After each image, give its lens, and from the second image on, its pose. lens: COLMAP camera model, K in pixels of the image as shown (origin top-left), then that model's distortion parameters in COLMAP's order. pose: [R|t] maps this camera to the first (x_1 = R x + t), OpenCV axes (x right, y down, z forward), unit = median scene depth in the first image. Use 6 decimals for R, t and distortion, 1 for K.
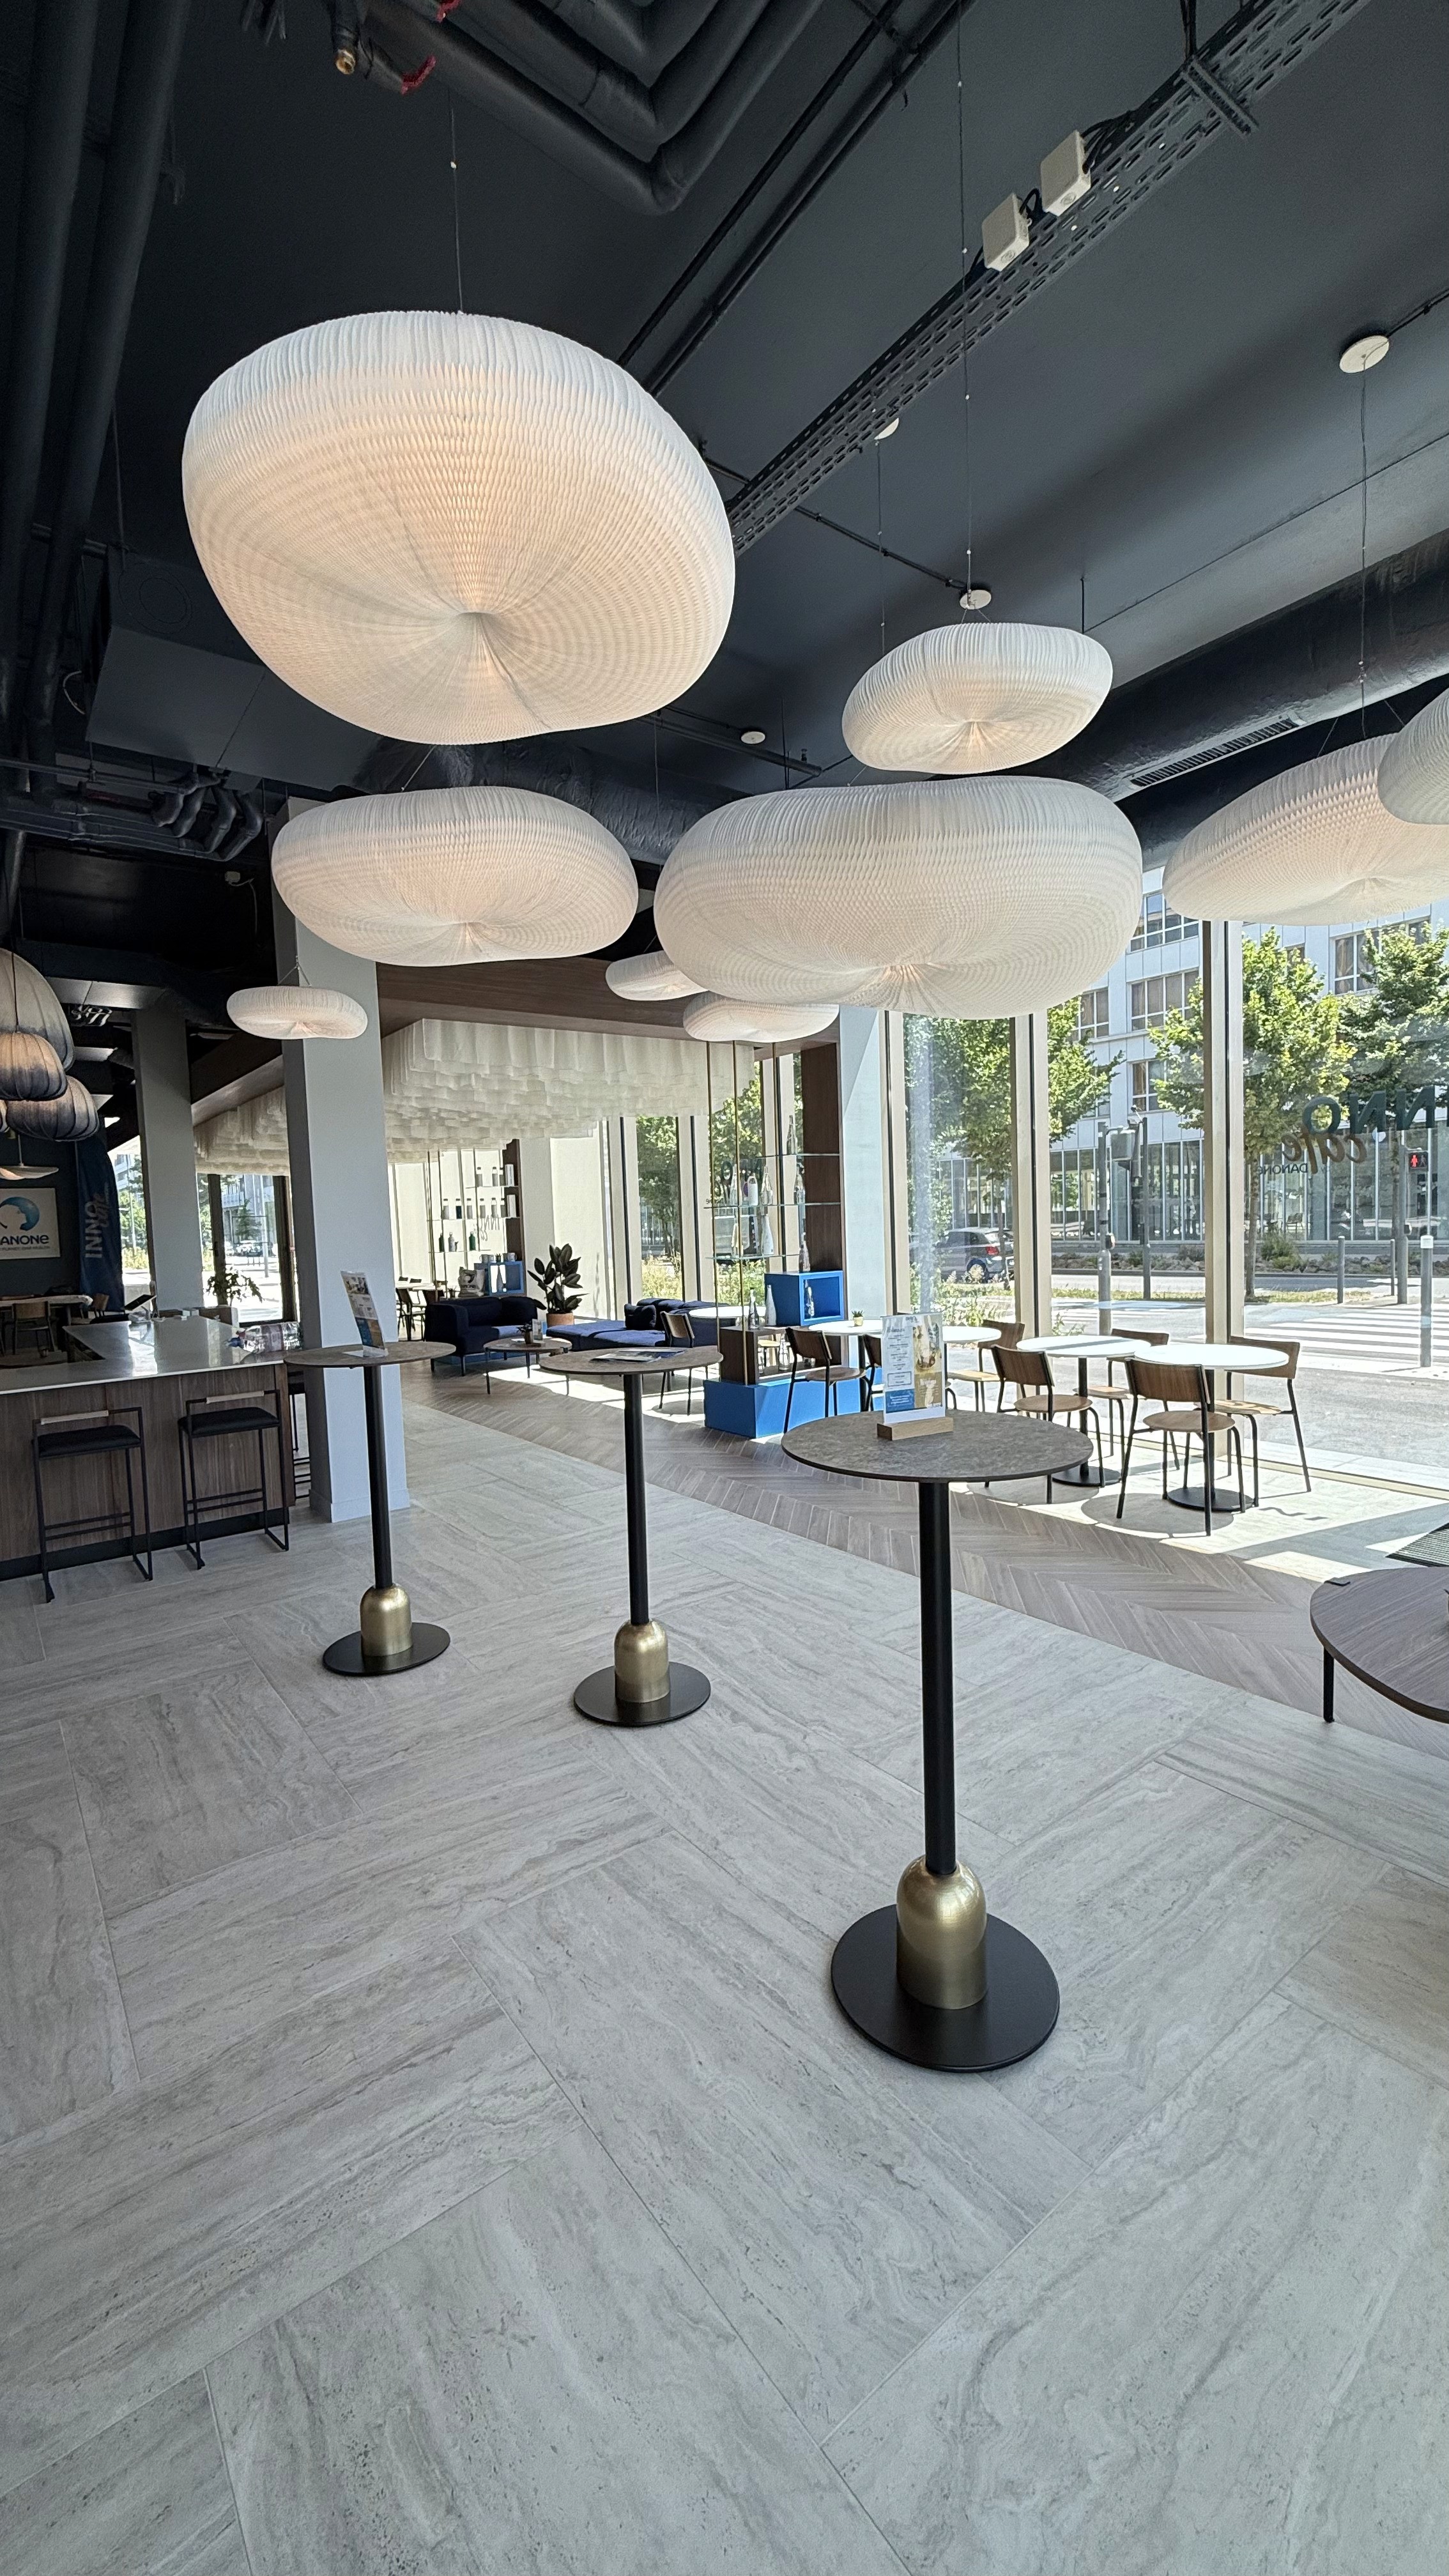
lens RADIAL K [[1030.3, 0, 724.5], [0, 1030.3, 1288.0], [0, 0, 1]] dist [-0.001041, -0.000077]
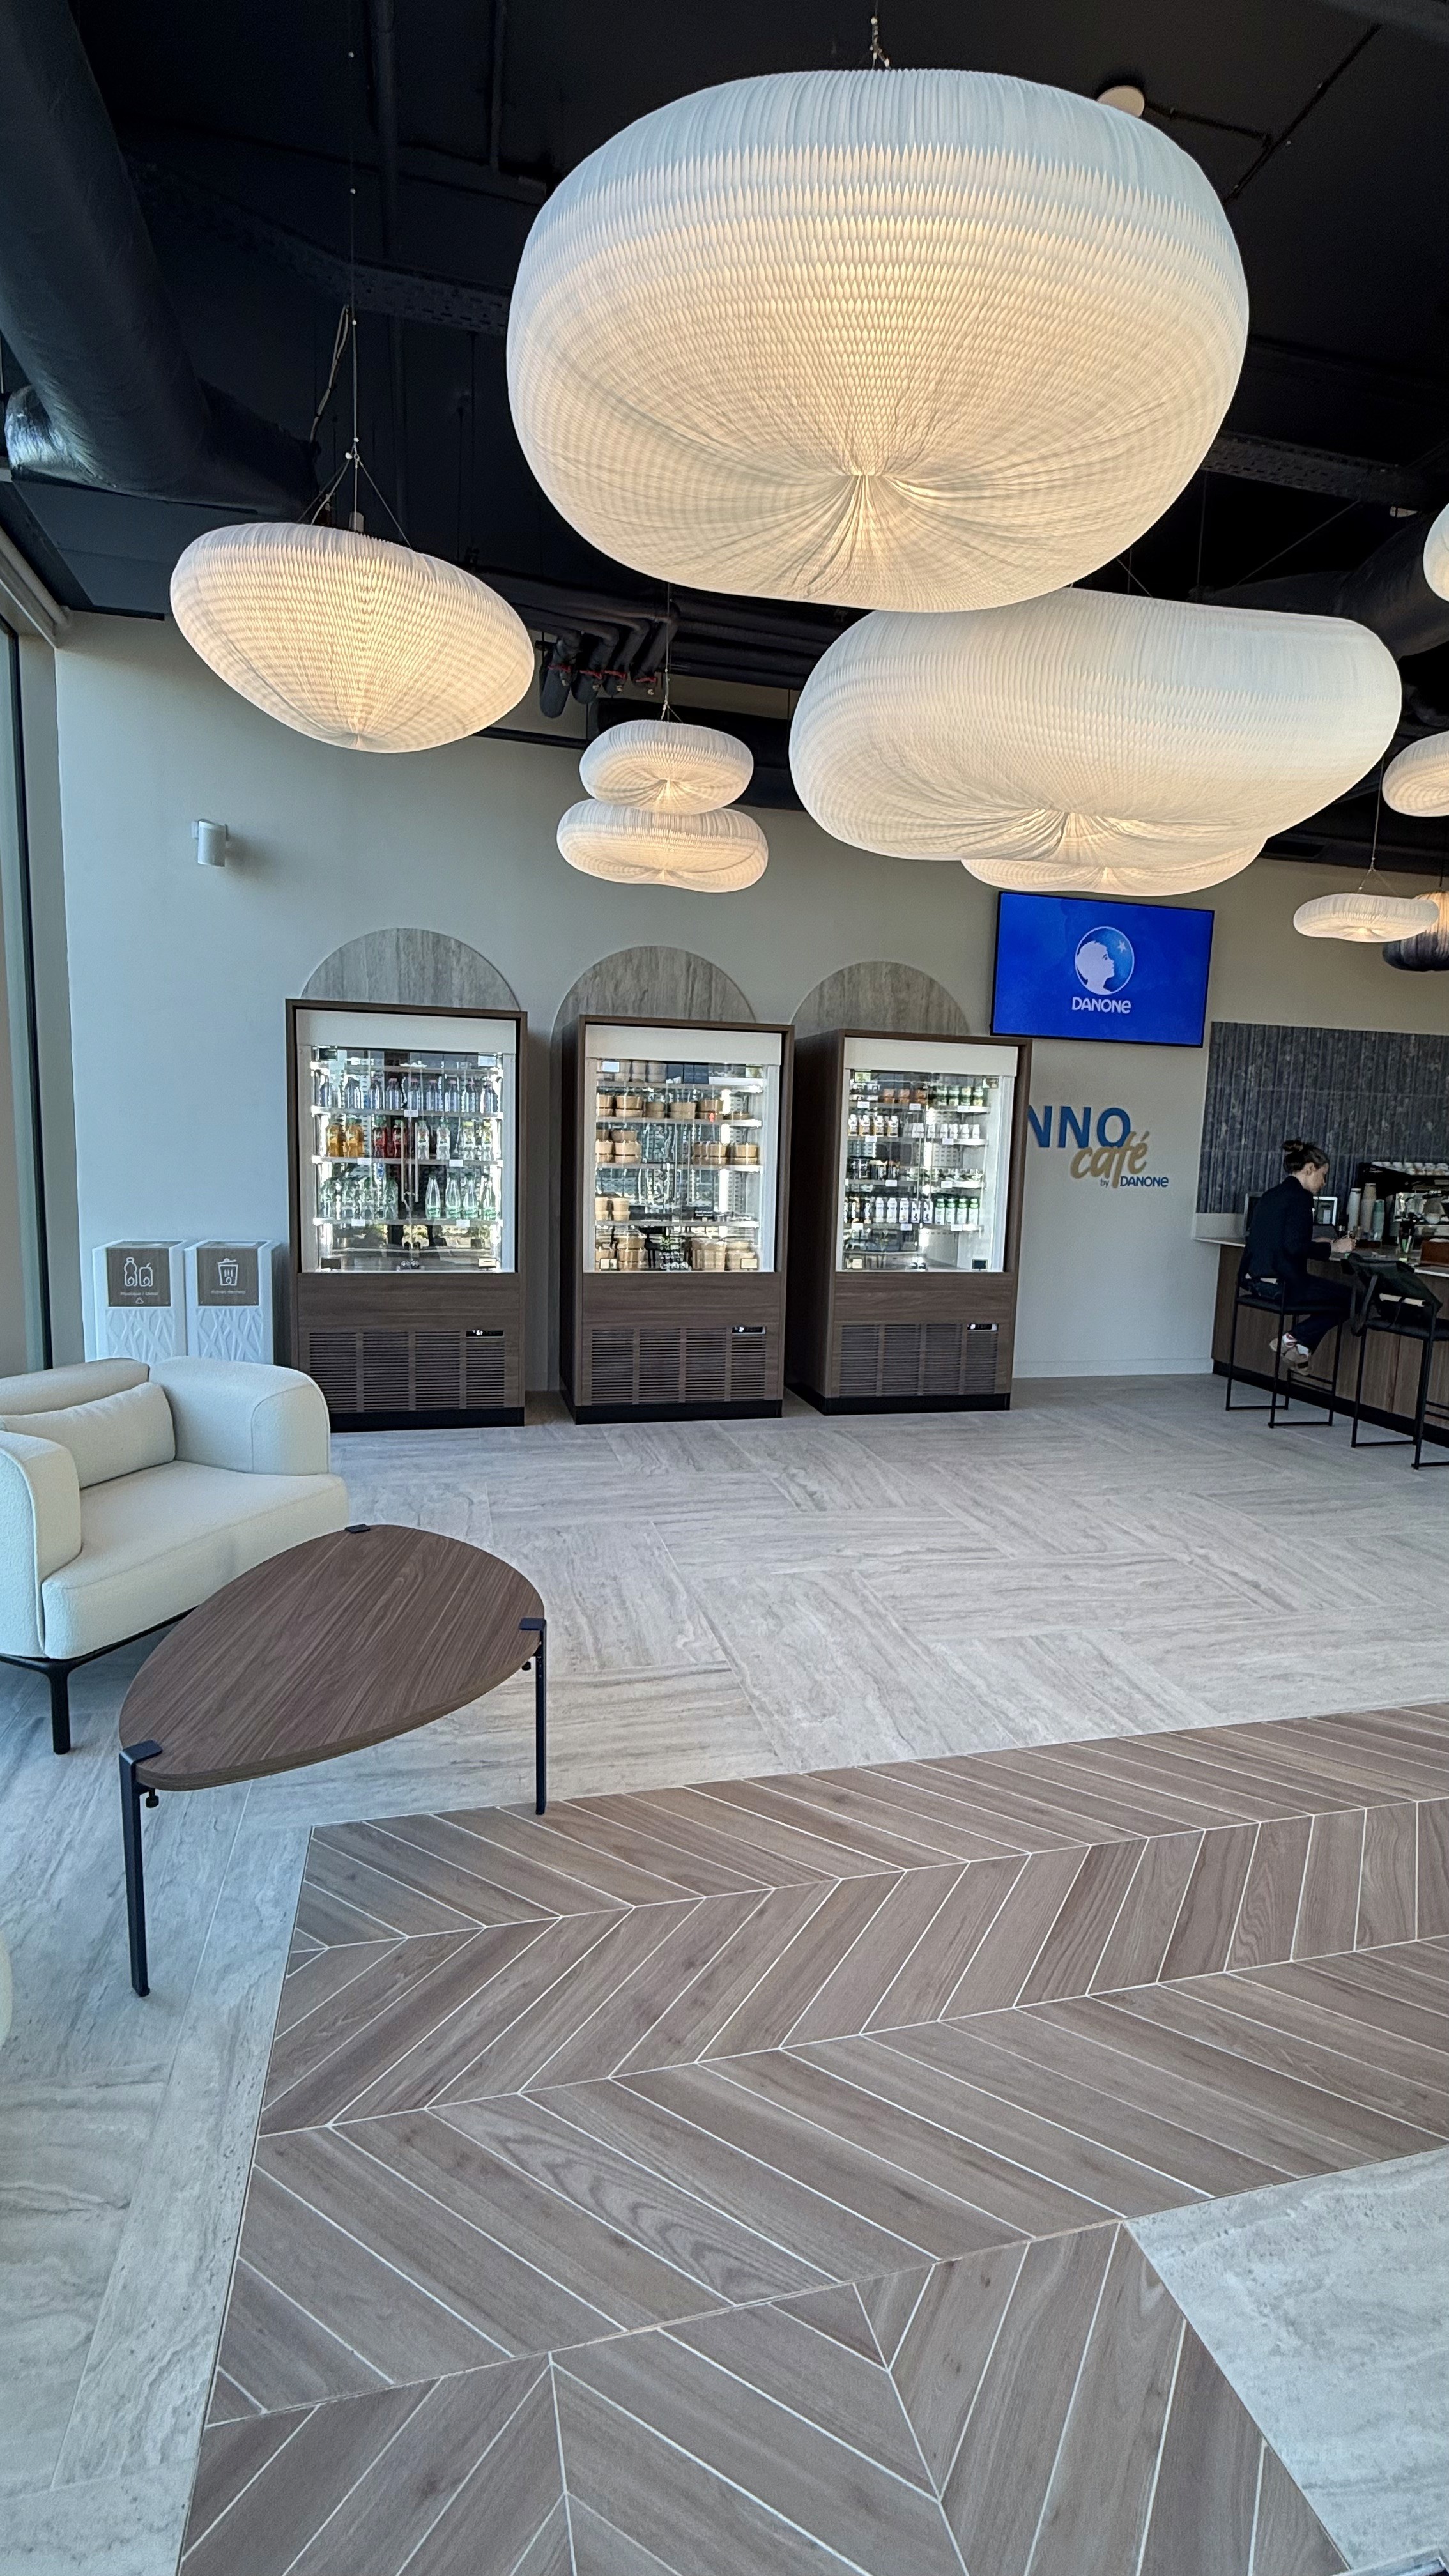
lens RADIAL K [[1157.1, 0, 725.9], [0, 1157.1, 1284.0], [0, 0, 1]] dist [0.002722, 0.000000]
pose [[-0.397964, 0.139604, -0.906717, 1.467479], [-0.081990, 0.978986, 0.186717, -0.122784], [0.913730, 0.148648, -0.378155, 1.442959]]
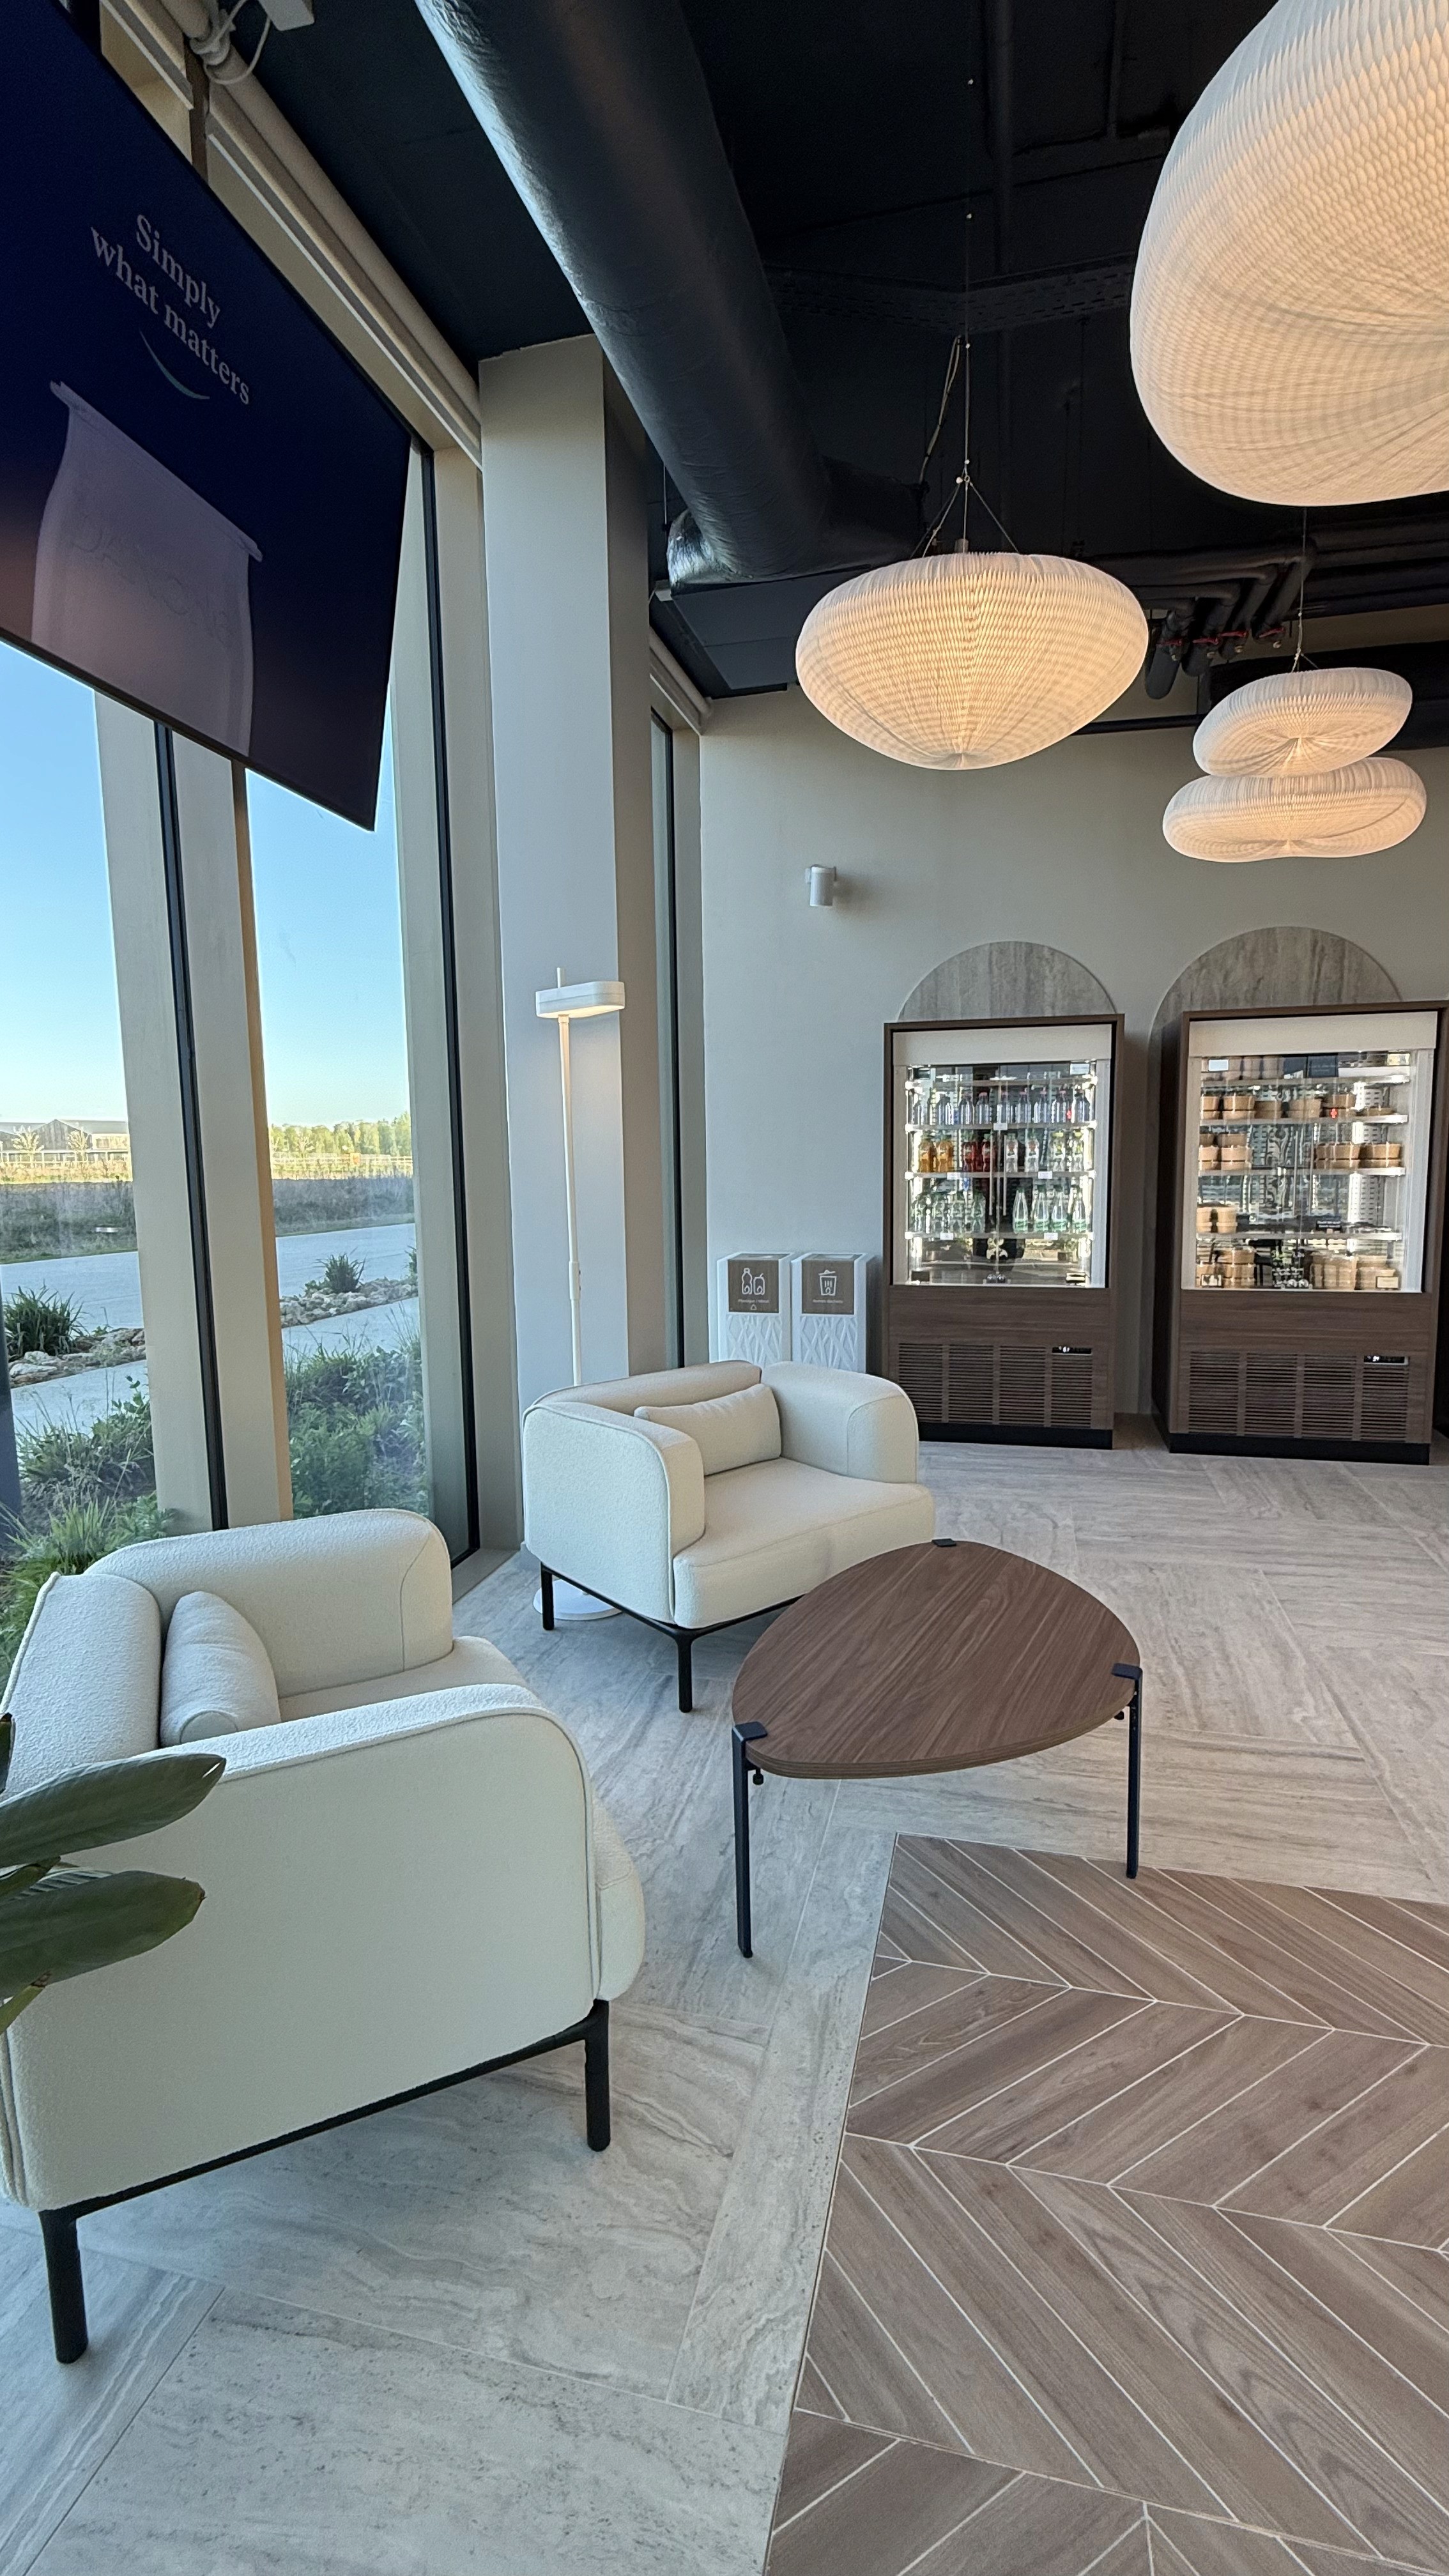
lens RADIAL K [[1157.1, 0, 725.9], [0, 1157.1, 1284.0], [0, 0, 1]] dist [0.002722, 0.000000]
pose [[-0.781636, 0.120348, -0.612014, 1.451811], [-0.004814, 0.980016, 0.198861, -0.121828], [0.623716, 0.158383, -0.765437, 1.419130]]
